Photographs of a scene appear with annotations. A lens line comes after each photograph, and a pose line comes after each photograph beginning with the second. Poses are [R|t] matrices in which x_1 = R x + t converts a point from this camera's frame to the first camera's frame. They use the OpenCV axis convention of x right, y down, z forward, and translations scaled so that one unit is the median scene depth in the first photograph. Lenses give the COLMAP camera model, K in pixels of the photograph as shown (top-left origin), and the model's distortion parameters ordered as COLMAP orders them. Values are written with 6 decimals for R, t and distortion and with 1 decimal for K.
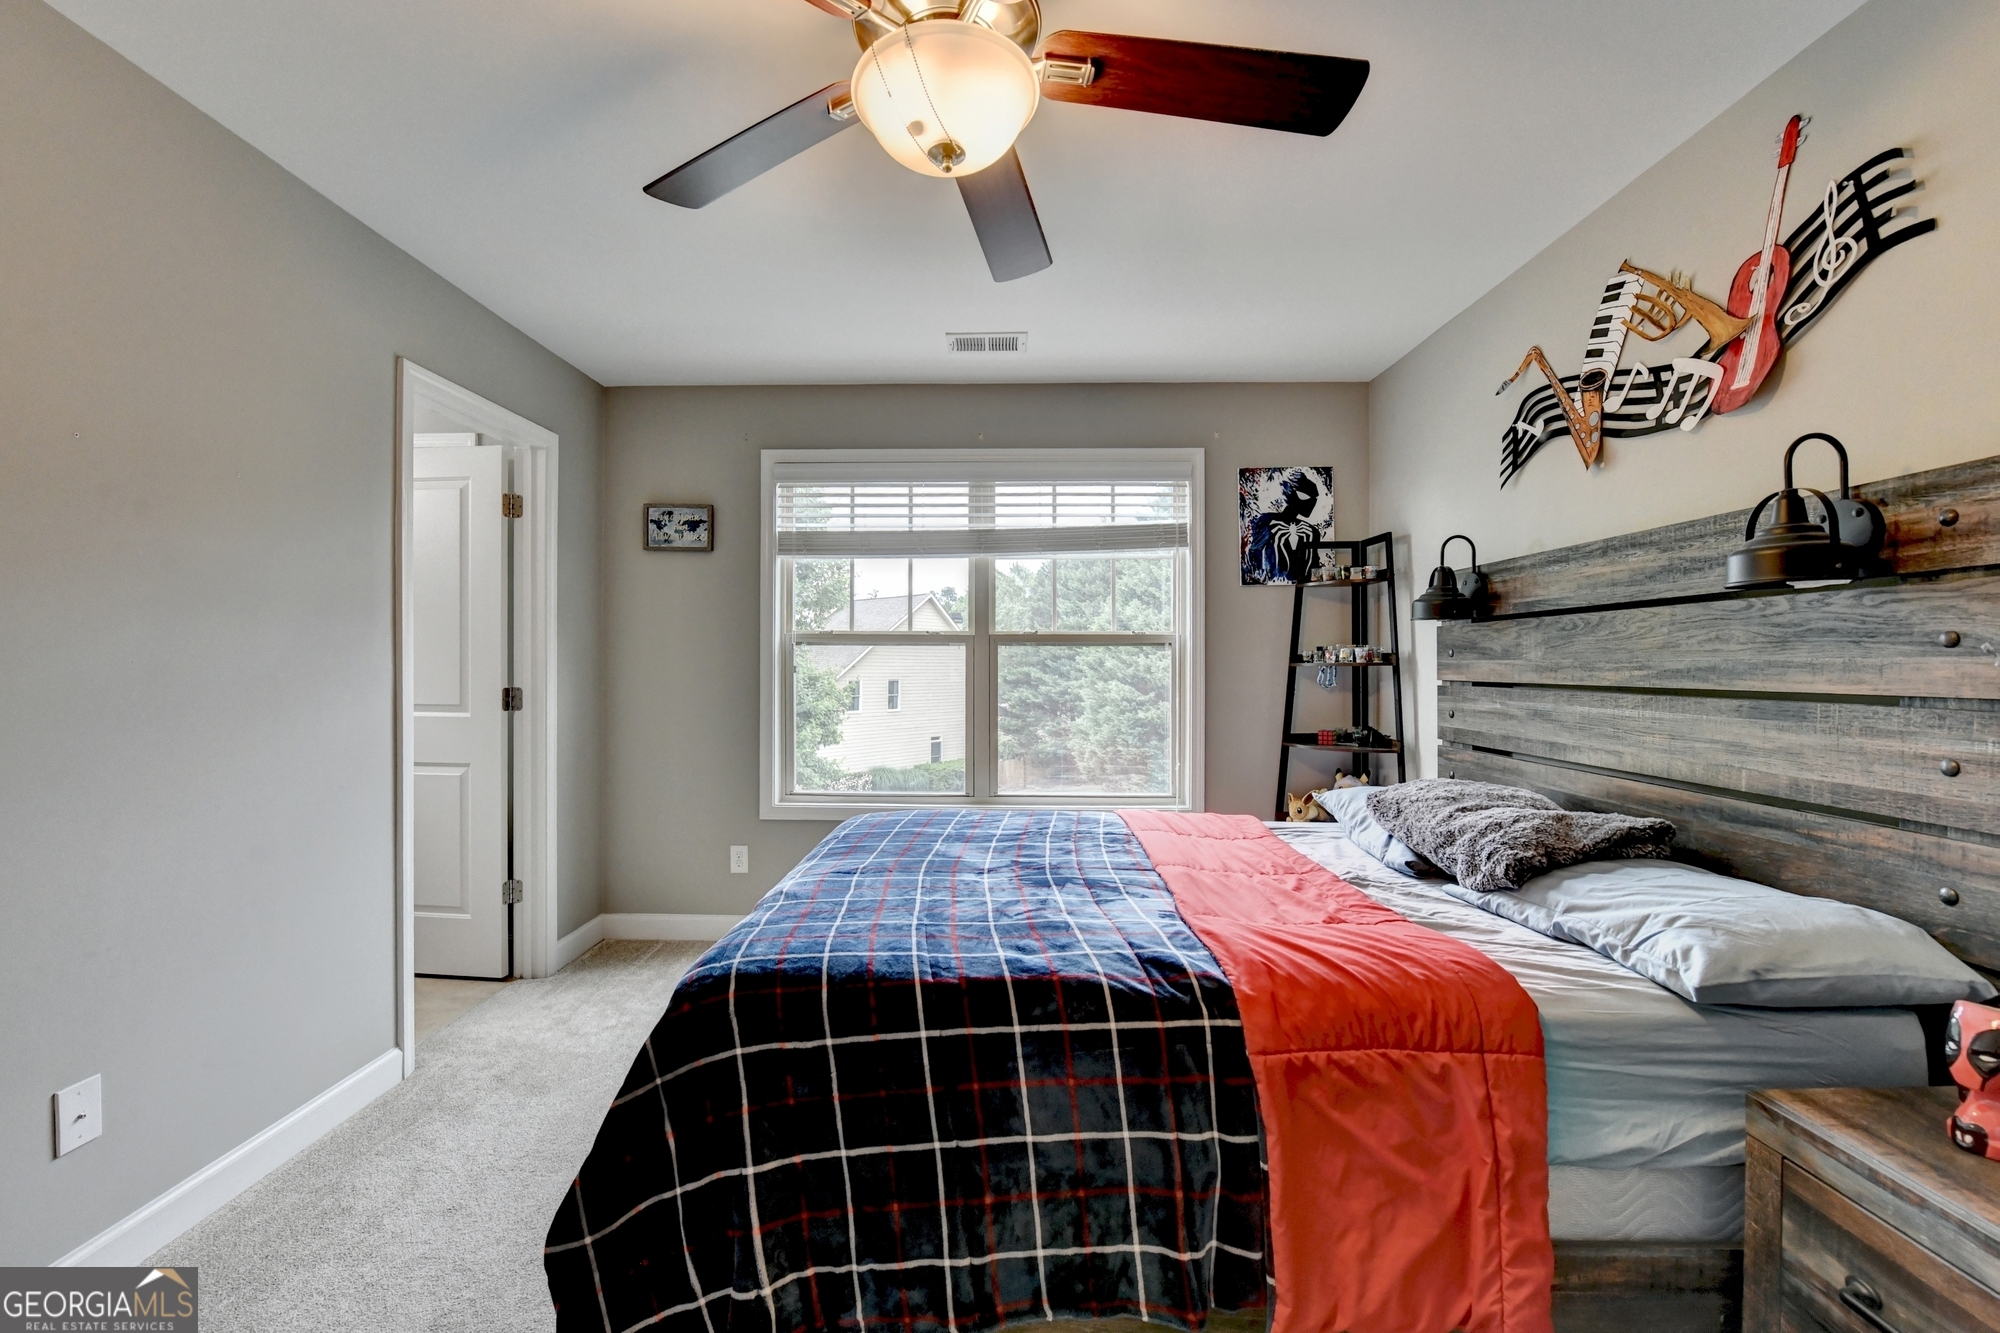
lens RADIAL K [[834.6, 0, 985.1], [0, 834.6, 665.2], [0, 0, 1]] dist [-0.013315, -0.002410]
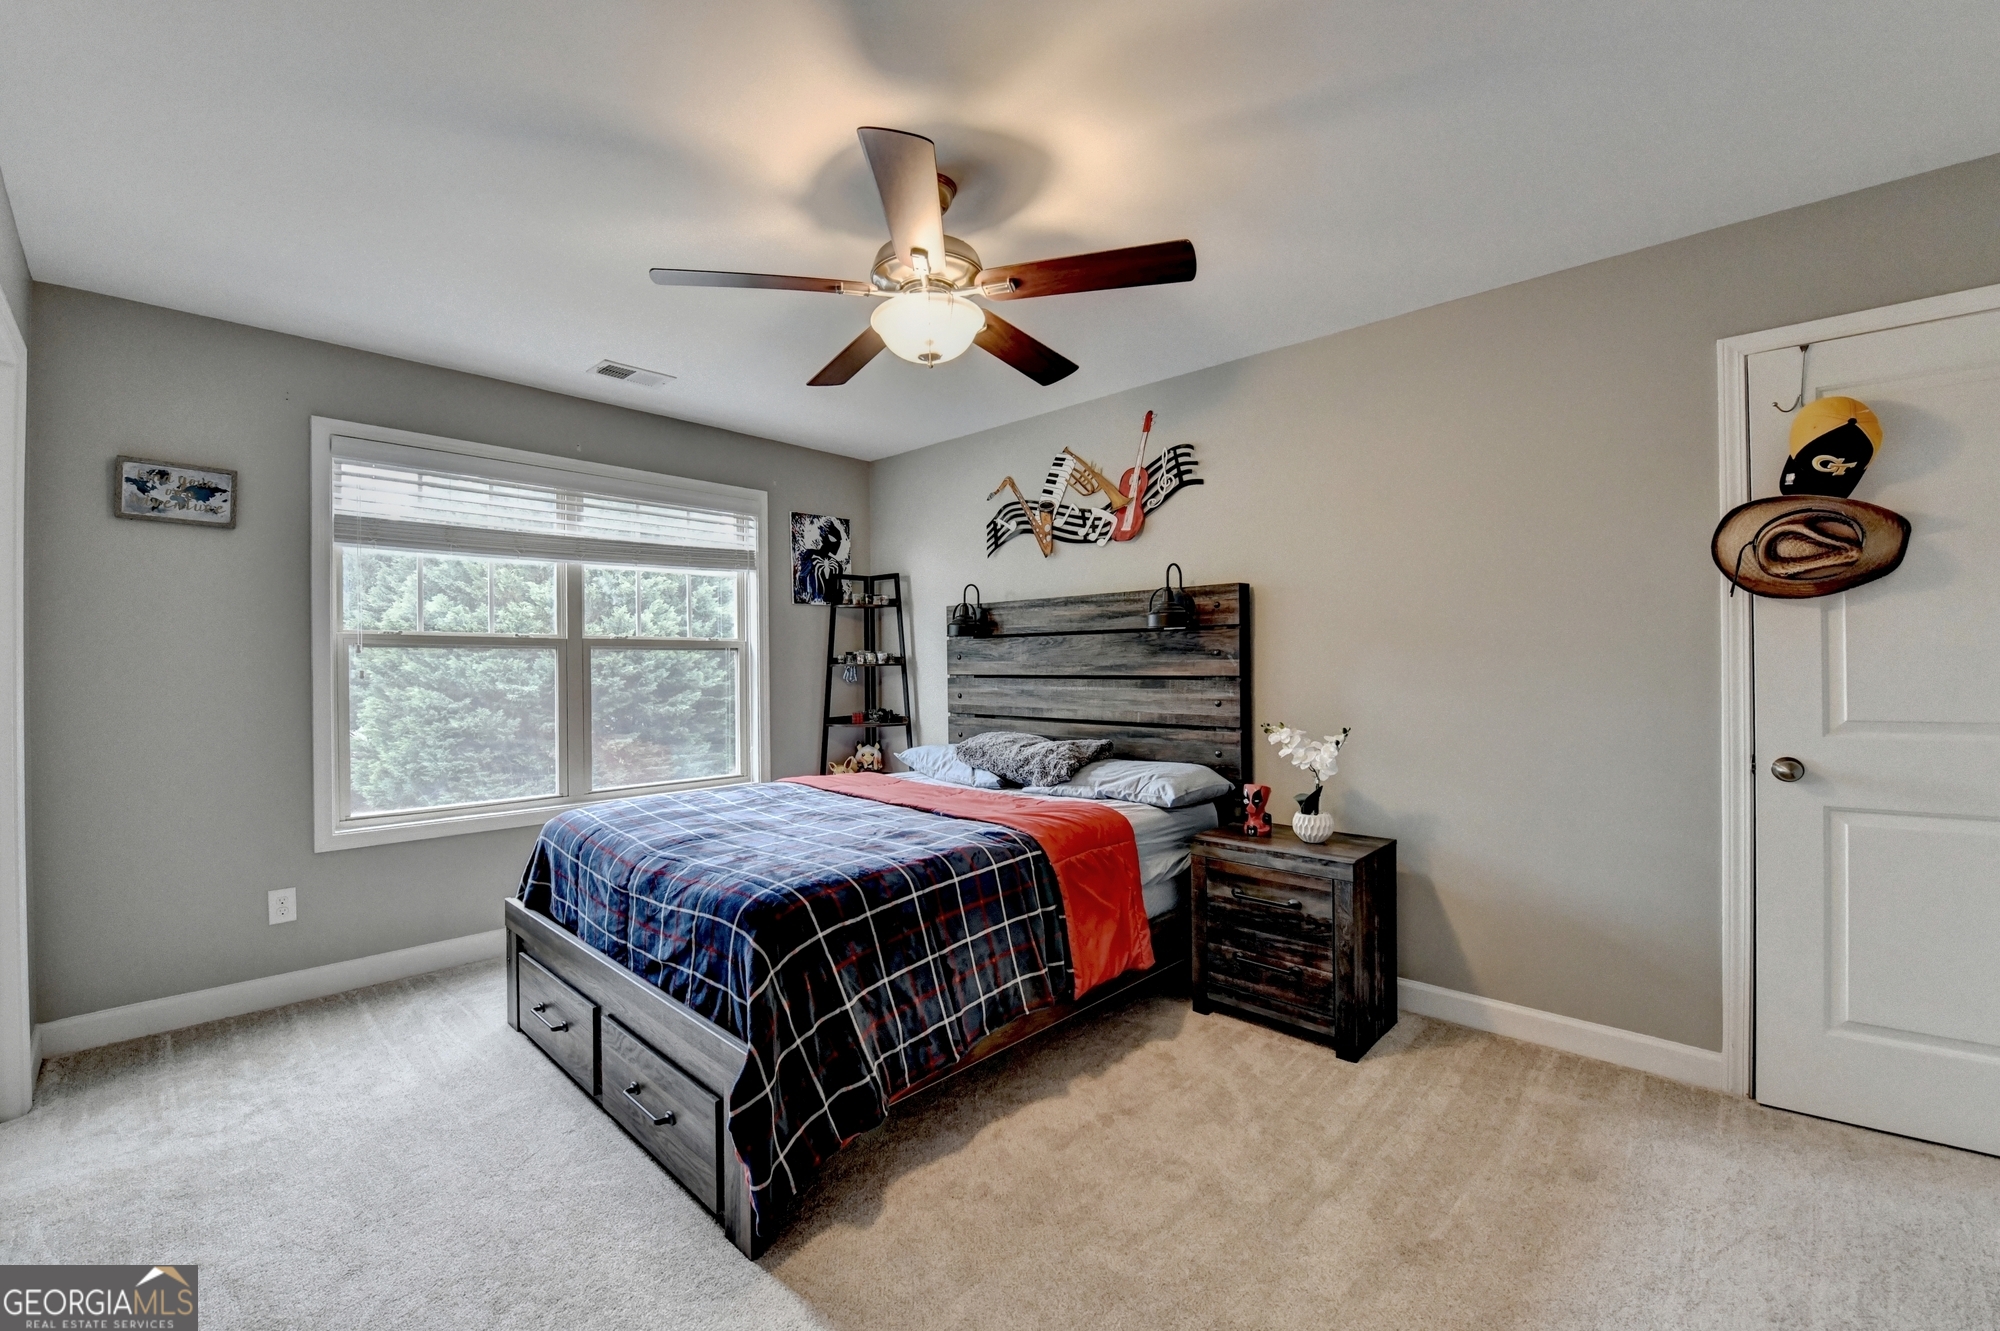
lens RADIAL K [[815.7, 0, 994.4], [0, 815.7, 665.8], [0, 0, 1]] dist [-0.015193, -0.001885]
pose [[0.663462, -0.007088, 0.748176, -0.726965], [0.008178, 0.999964, 0.002222, -0.001544], [-0.748165, 0.004644, 0.663496, -0.101896]]
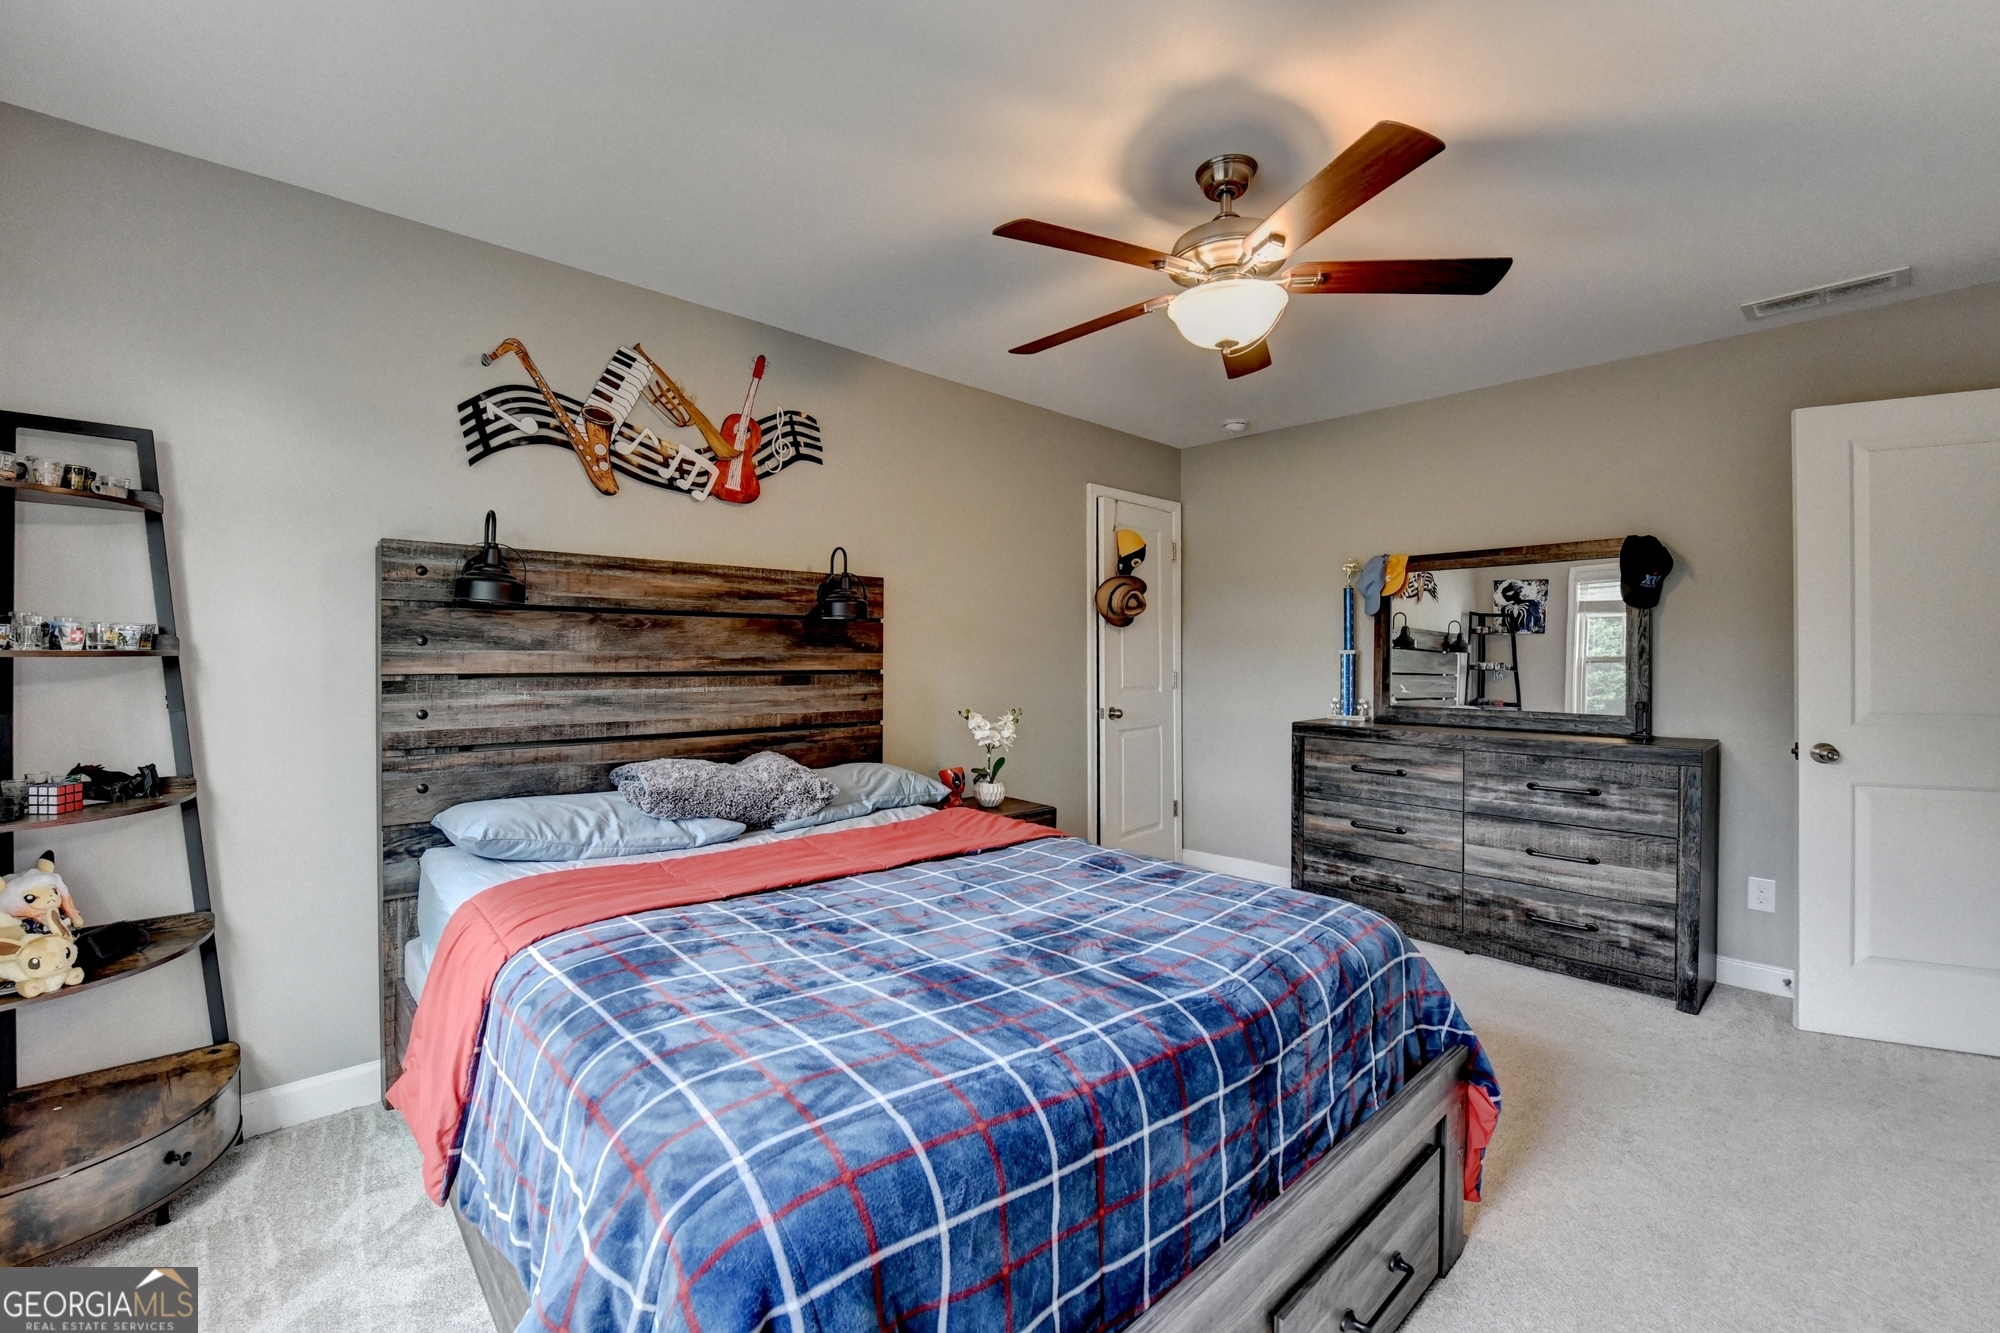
lens RADIAL K [[834.6, 0, 1013.4], [0, 834.6, 655.0], [0, 0, 1]] dist [-0.013315, -0.002410]
pose [[-0.716482, -0.007802, 0.697562, -0.571061], [-0.007736, 0.999965, 0.003238, -0.010093], [-0.697563, -0.003077, -0.716517, 1.549337]]
